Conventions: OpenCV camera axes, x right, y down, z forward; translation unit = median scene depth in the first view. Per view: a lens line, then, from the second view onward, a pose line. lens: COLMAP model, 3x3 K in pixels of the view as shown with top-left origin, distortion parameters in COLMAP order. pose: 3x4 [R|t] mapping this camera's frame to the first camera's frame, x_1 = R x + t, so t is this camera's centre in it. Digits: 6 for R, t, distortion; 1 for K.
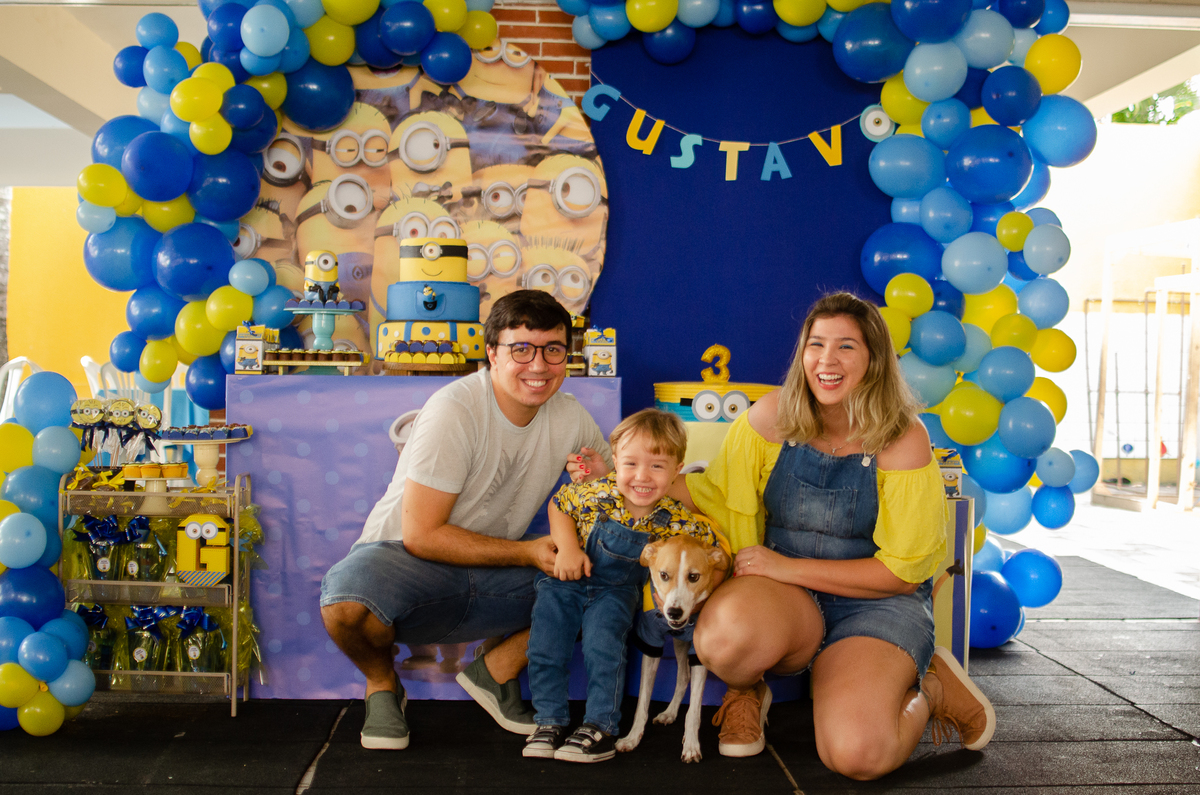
lens RADIAL K [[2009.7, 0, 628.6], [0, 2009.7, 407.5], [0, 0, 1]] dist [-0.185063, 0.210470]
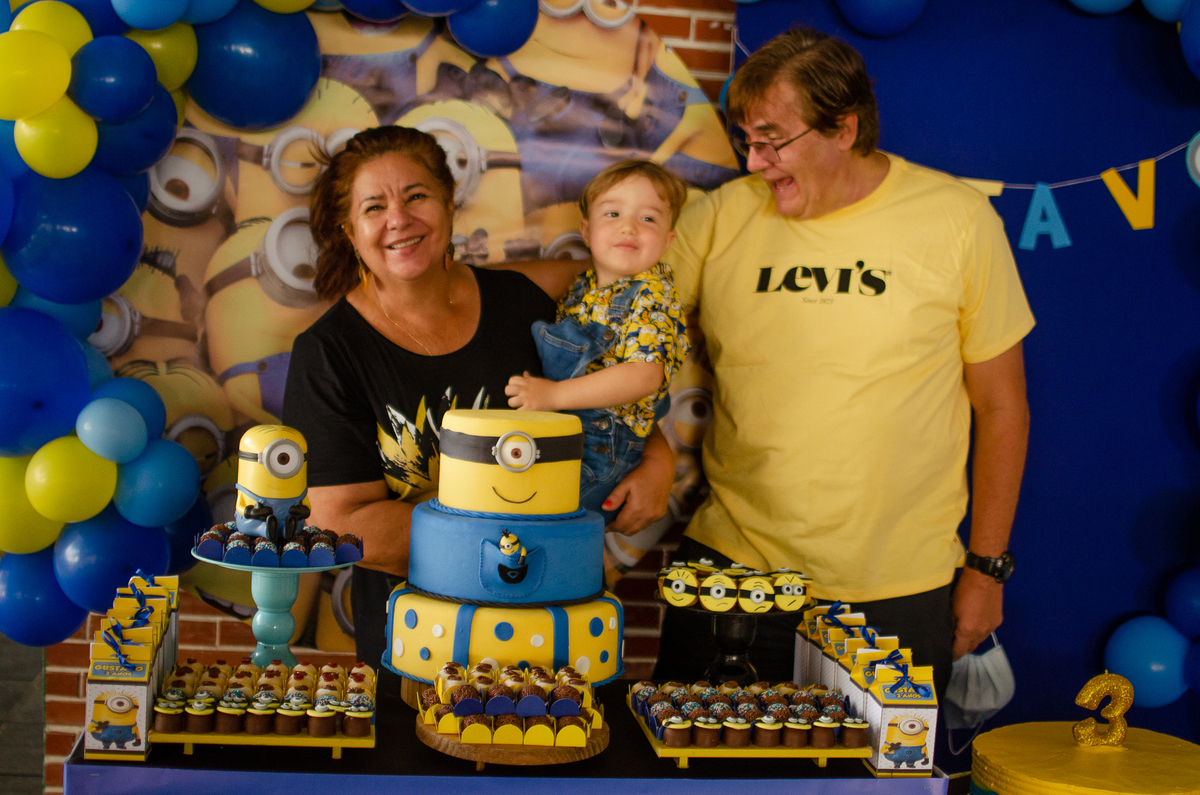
lens RADIAL K [[1827.9, 0, 609.3], [0, 1827.9, 397.9], [0, 0, 1]] dist [-0.183190, 0.179144]
pose [[0.996060, 0.035138, 0.081427, -0.097804], [-0.040558, 0.997002, 0.065888, -0.104427], [-0.078868, -0.068931, 0.994499, 0.505629]]
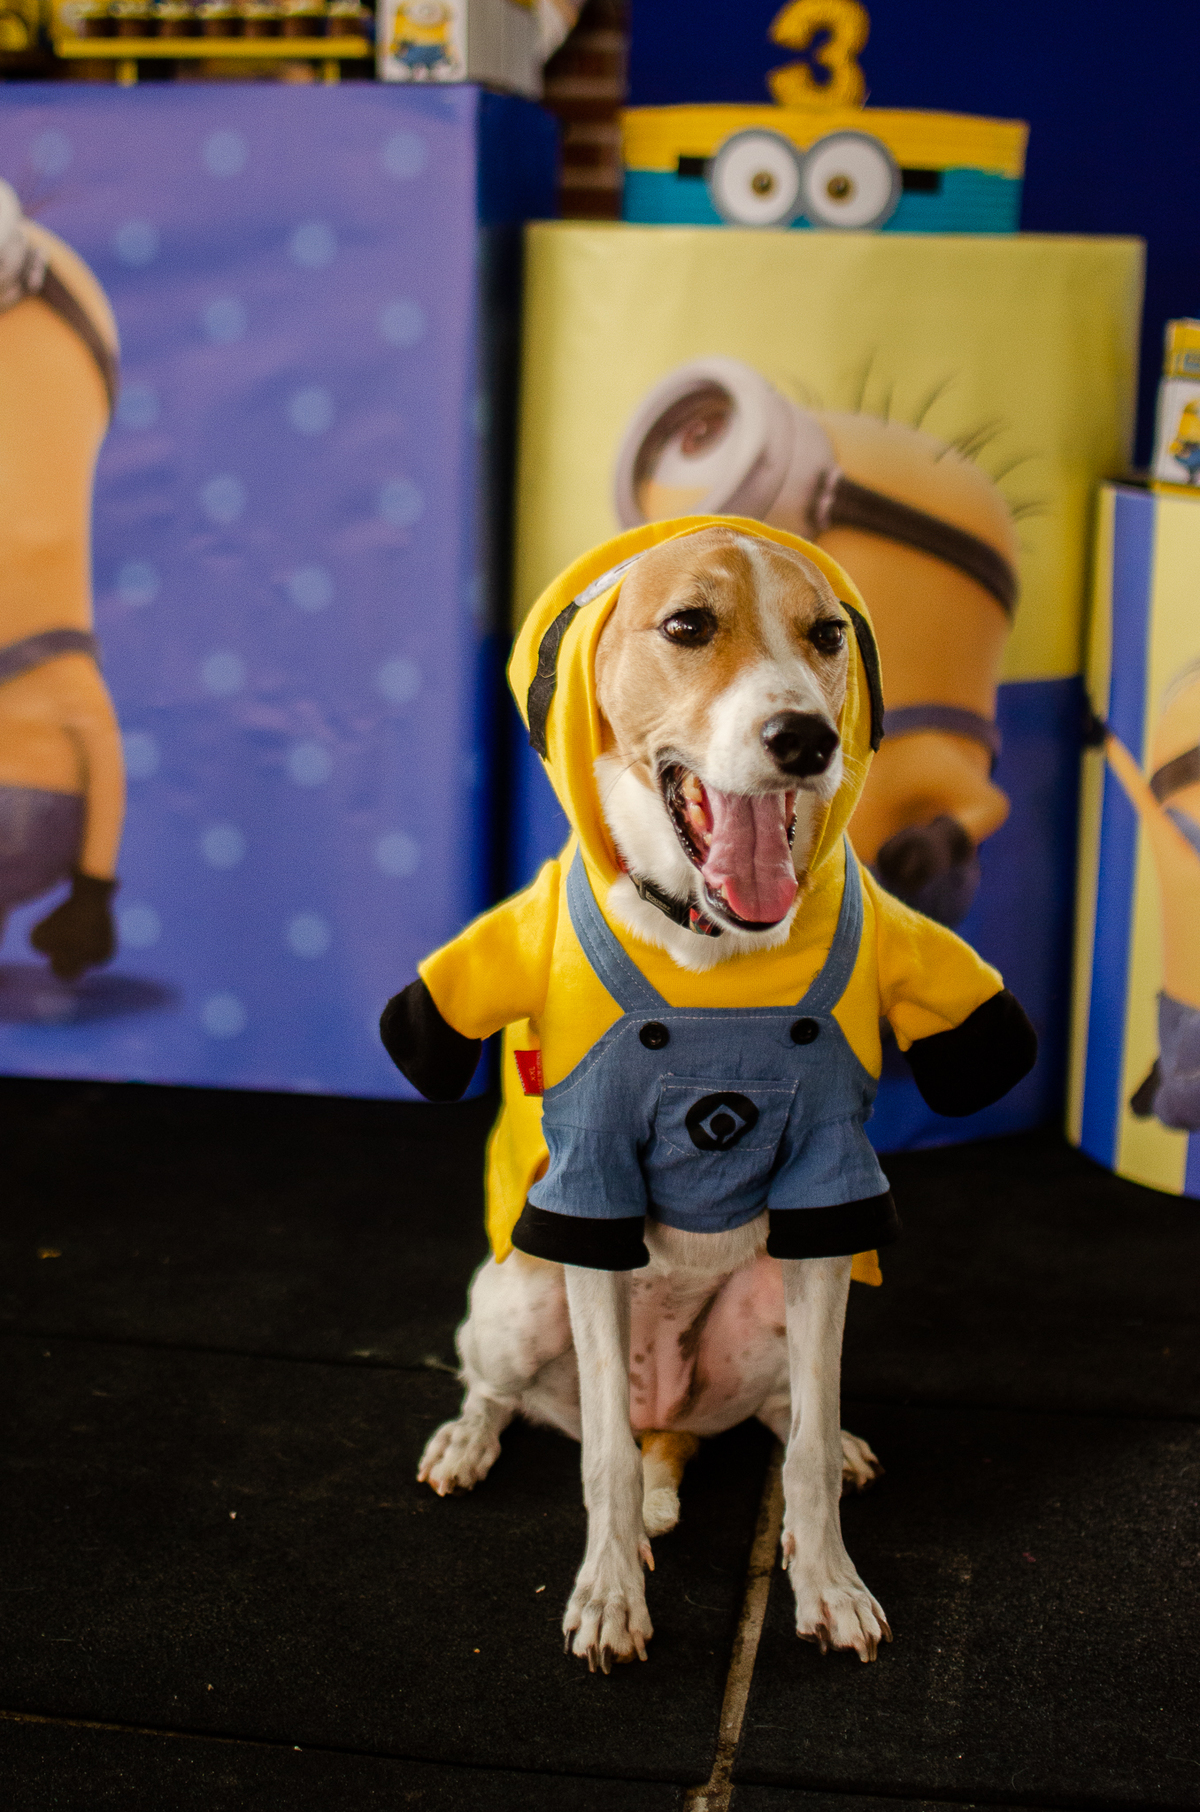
lens RADIAL K [[2952.8, 0, 562.3], [0, 2952.8, 763.7], [0, 0, 1]] dist [-0.145387, 0.079309]
pose [[0.981319, 0.042678, -0.187597, 0.081967], [-0.012302, 0.987009, 0.160191, 0.013252], [0.191996, -0.154890, 0.969096, 0.460081]]
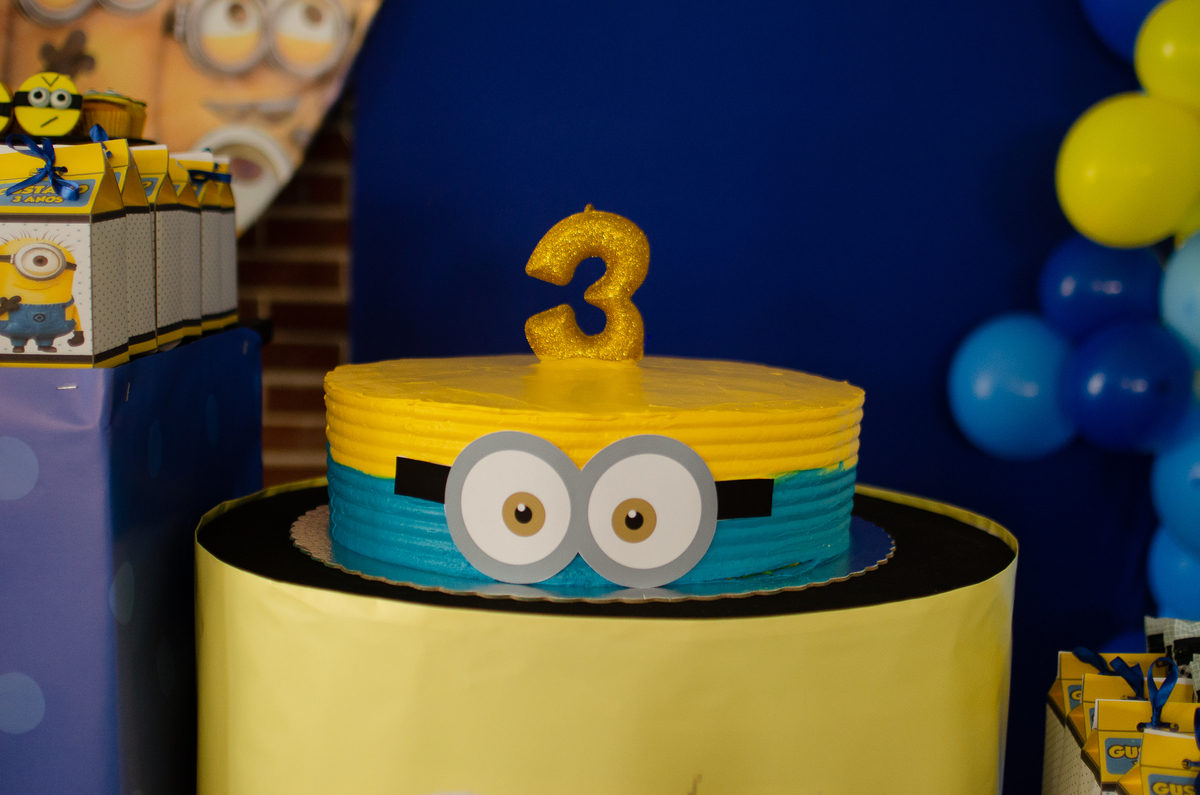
lens RADIAL K [[1827.9, 0, 609.3], [0, 1827.9, 397.9], [0, 0, 1]] dist [-0.183190, 0.179144]
pose [[0.998749, 0.014508, -0.047848, 0.048965], [-0.010032, 0.995662, 0.092501, -0.025104], [0.048983, -0.091905, 0.994562, 0.678796]]
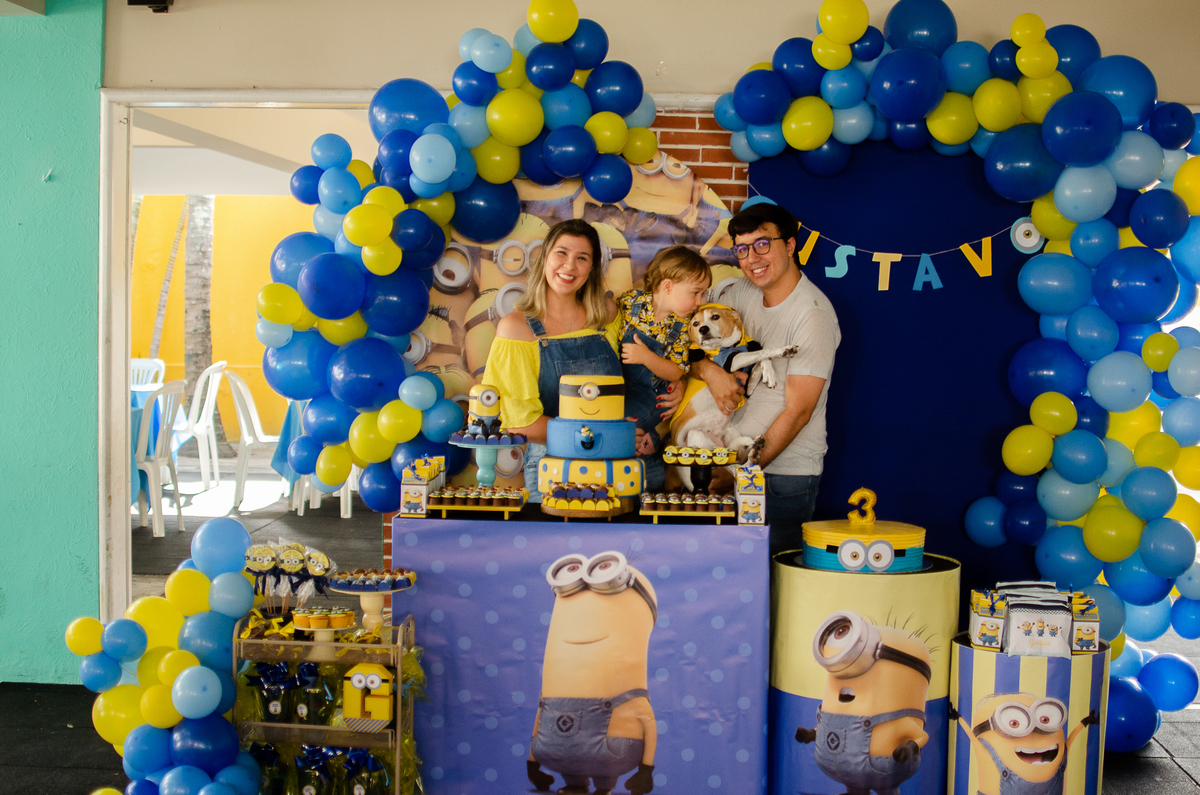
lens RADIAL K [[1891.4, 0, 615.8], [0, 1891.4, 398.4], [0, 0, 1]] dist [-0.167584, 0.090272]
pose [[0.995187, 0.011857, -0.097277, 0.009480], [-0.008139, 0.999224, 0.038531, -0.098281], [0.097658, -0.037554, 0.994511, 0.021939]]
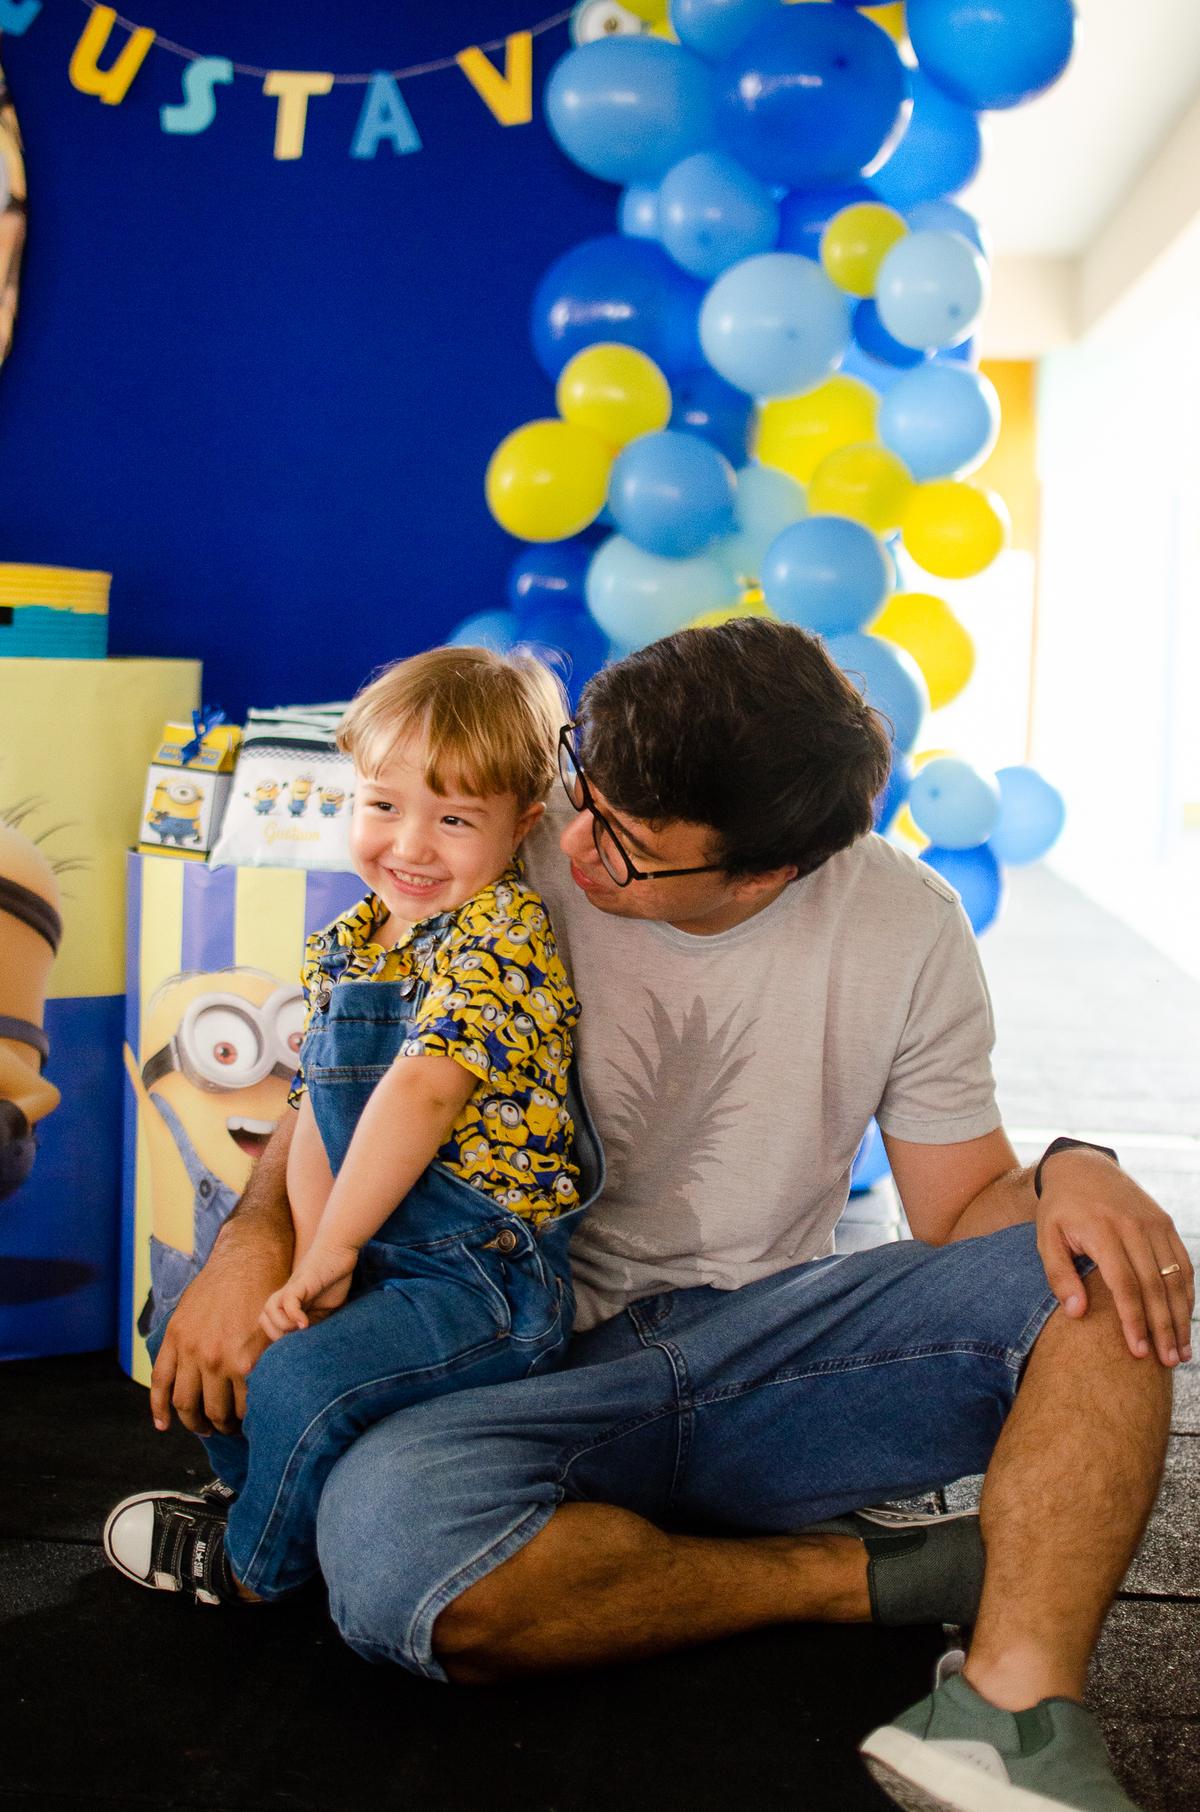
lens RADIAL K [[2760.1, 0, 598.0], [0, 2760.1, 909.2], [0, 0, 1]] dist [-0.183190, 0.179144]
pose [[0.992689, 0.033399, -0.115986, 0.208013], [-0.025541, 0.997318, 0.068588, 0.014174], [0.117965, -0.065124, 0.990880, 0.398491]]
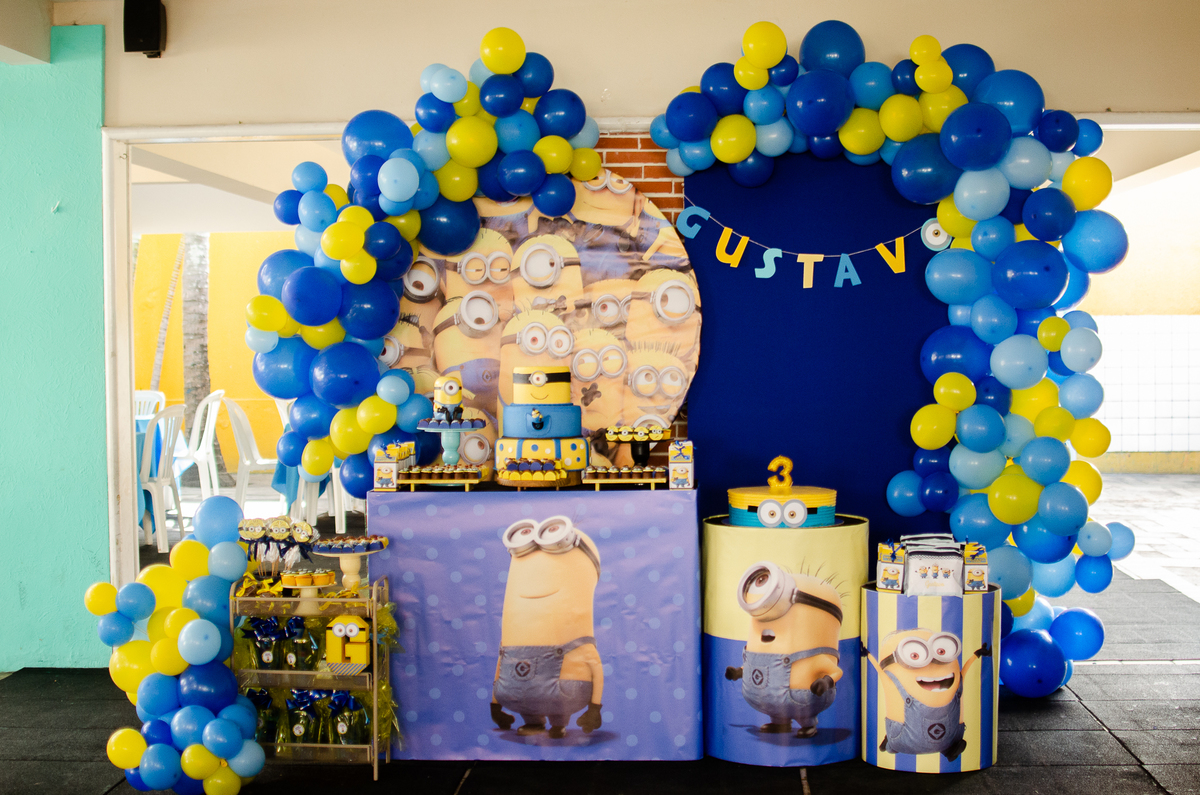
lens RADIAL K [[1918.3, 0, 597.8], [0, 1918.3, 395.4], [0, 0, 1]] dist [-0.174437, 0.184890]
pose [[0.993811, -0.017271, -0.109734, 0.052858], [0.019083, 0.999698, 0.015482, -0.074401], [0.109434, -0.017481, 0.993840, -0.105520]]
